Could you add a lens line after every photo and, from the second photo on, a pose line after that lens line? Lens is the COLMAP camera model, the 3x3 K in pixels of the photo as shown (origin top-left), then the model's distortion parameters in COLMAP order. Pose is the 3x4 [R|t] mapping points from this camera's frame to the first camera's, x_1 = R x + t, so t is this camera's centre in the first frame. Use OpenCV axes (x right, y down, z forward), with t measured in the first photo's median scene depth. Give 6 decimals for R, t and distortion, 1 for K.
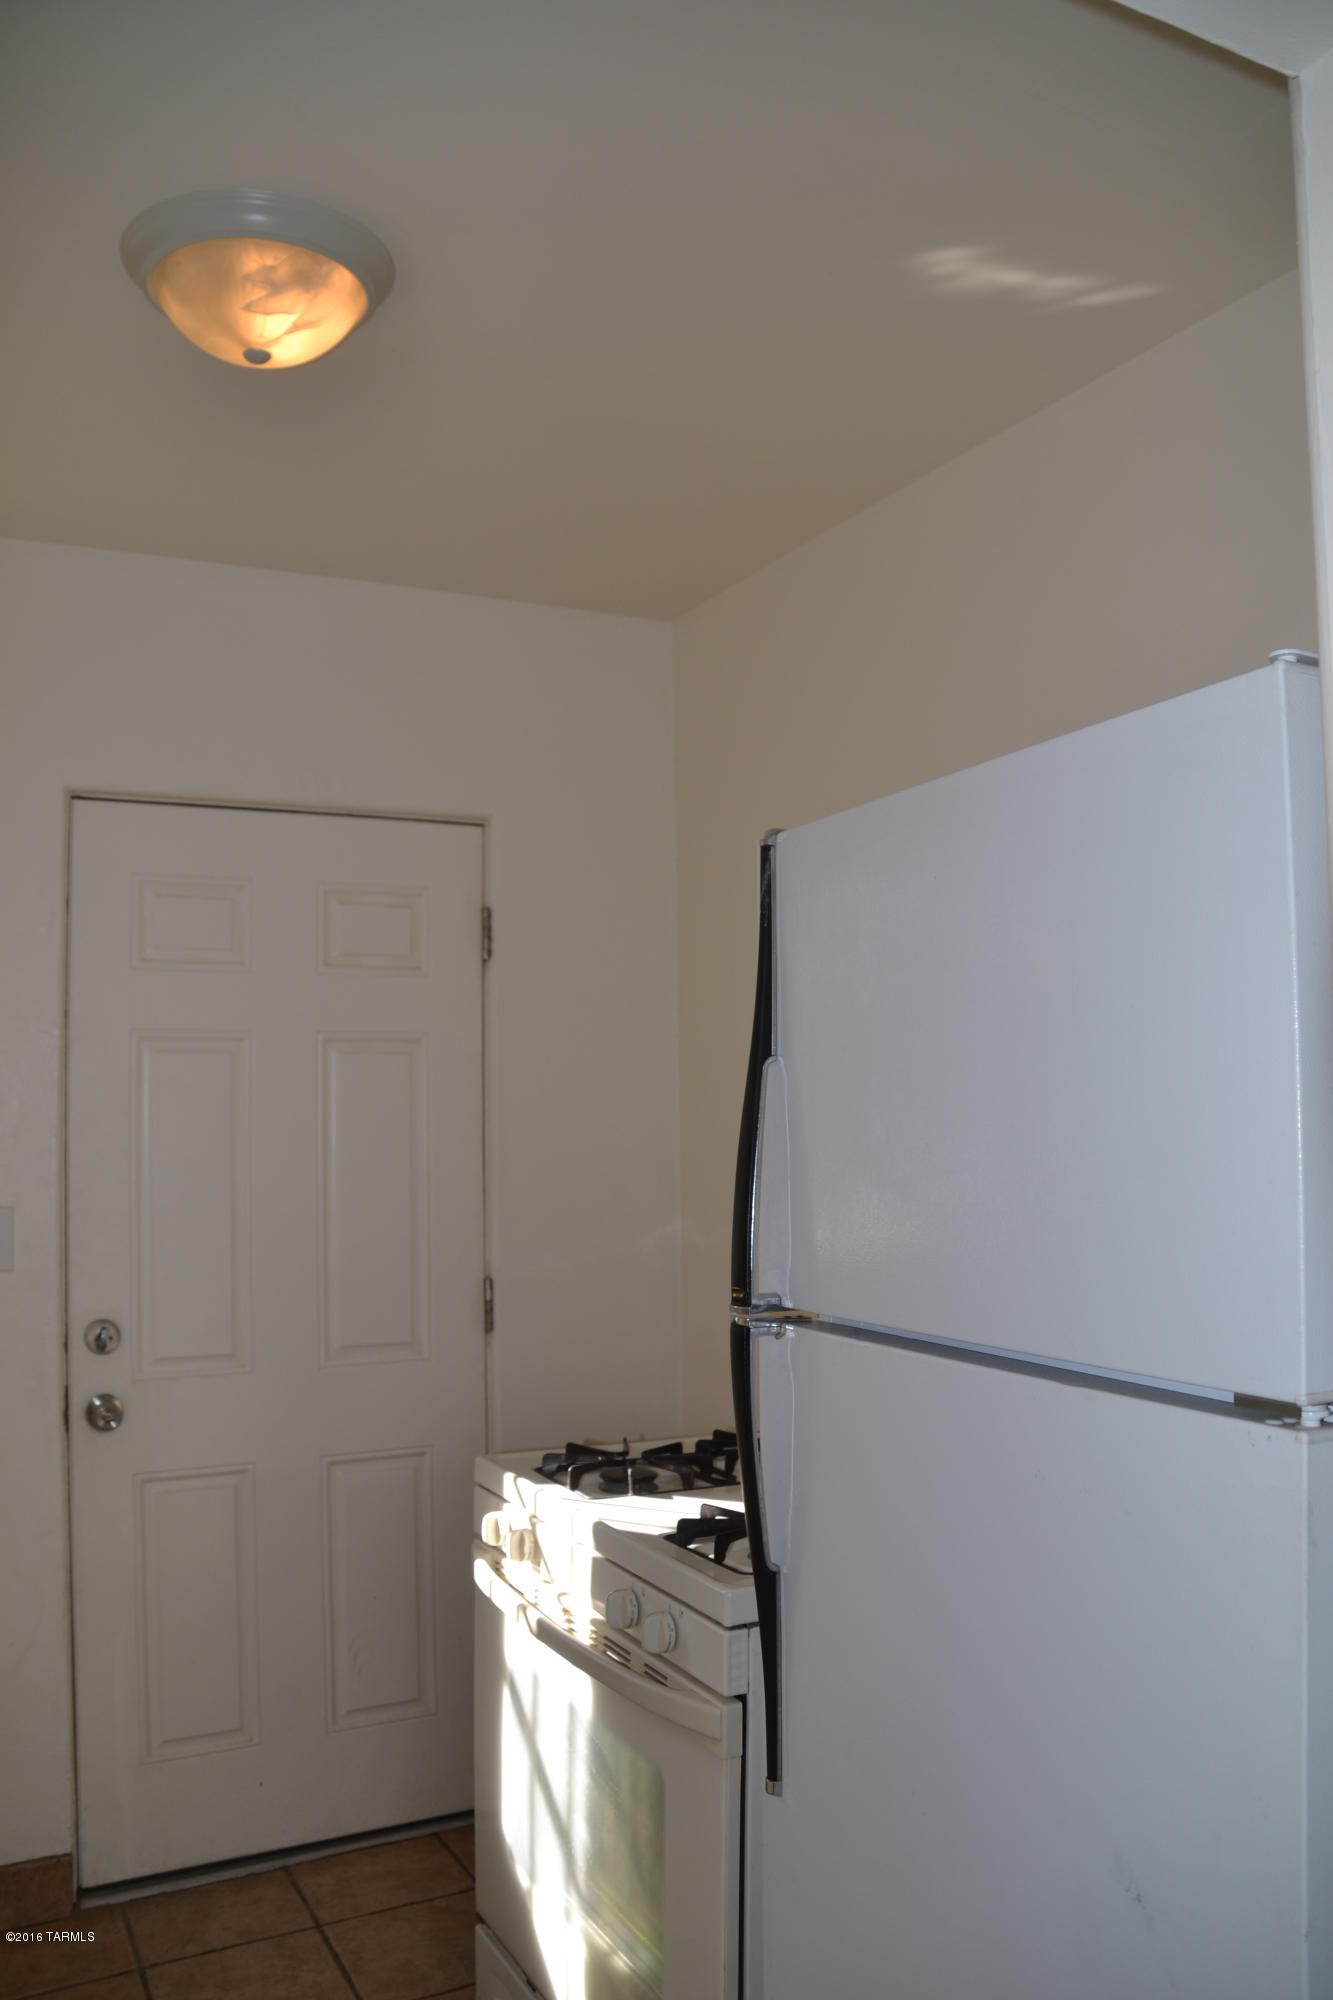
lens RADIAL K [[1607.7, 0, 685.5], [0, 1607.7, 1023.5], [0, 0, 1]] dist [-0.172648, 0.130653]
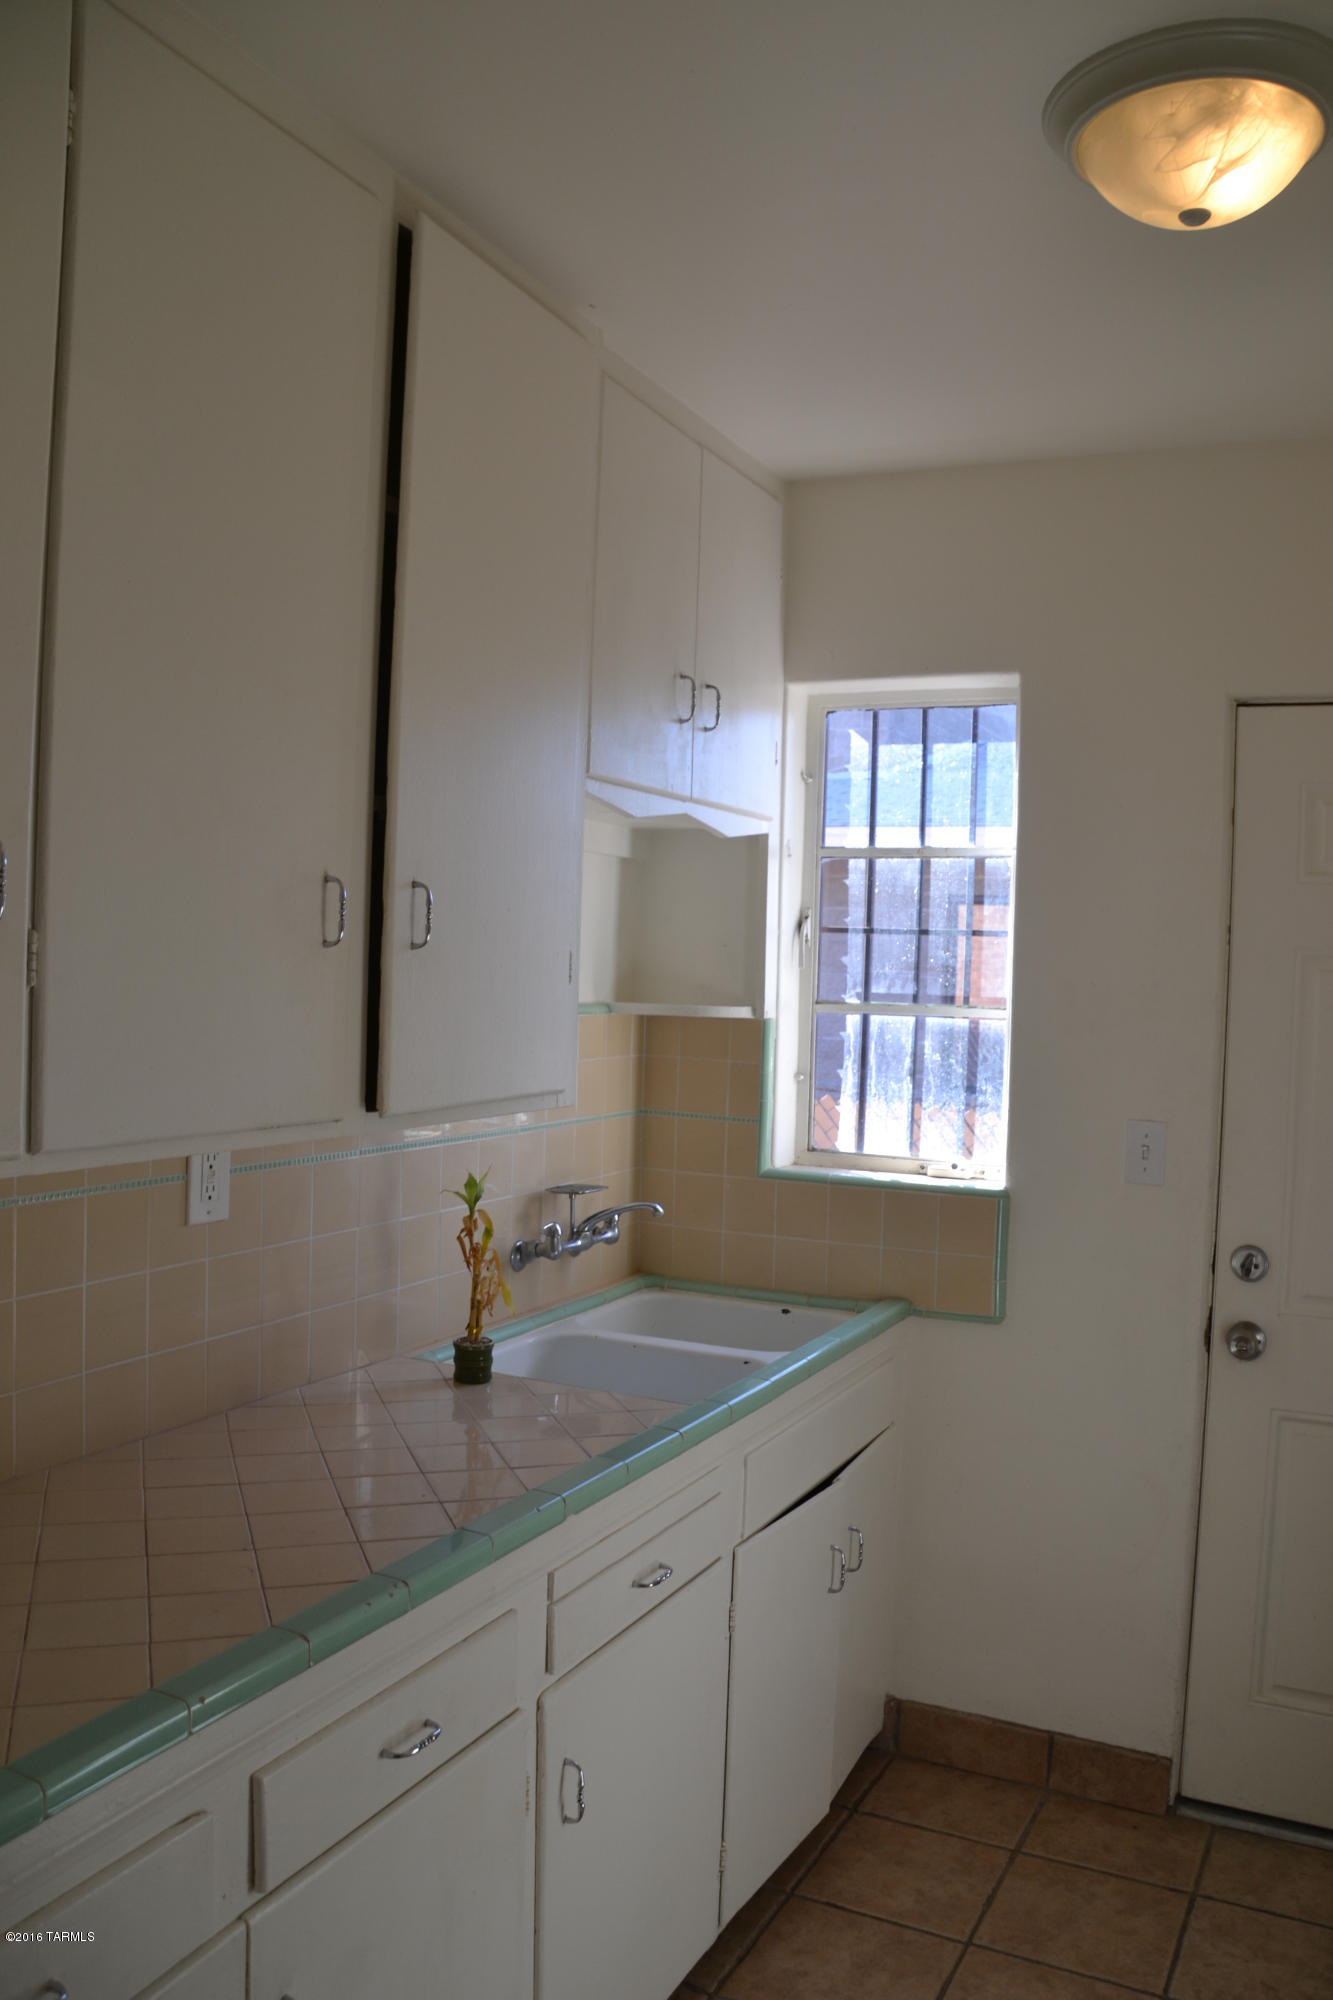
lens RADIAL K [[1611.6, 0, 688.1], [0, 1611.6, 1022.1], [0, 0, 1]] dist [-0.170540, 0.131332]
pose [[0.599924, 0.060213, -0.797788, 0.196735], [-0.000878, 0.997213, 0.074605, -0.022454], [0.800057, -0.044057, 0.598305, 0.147458]]
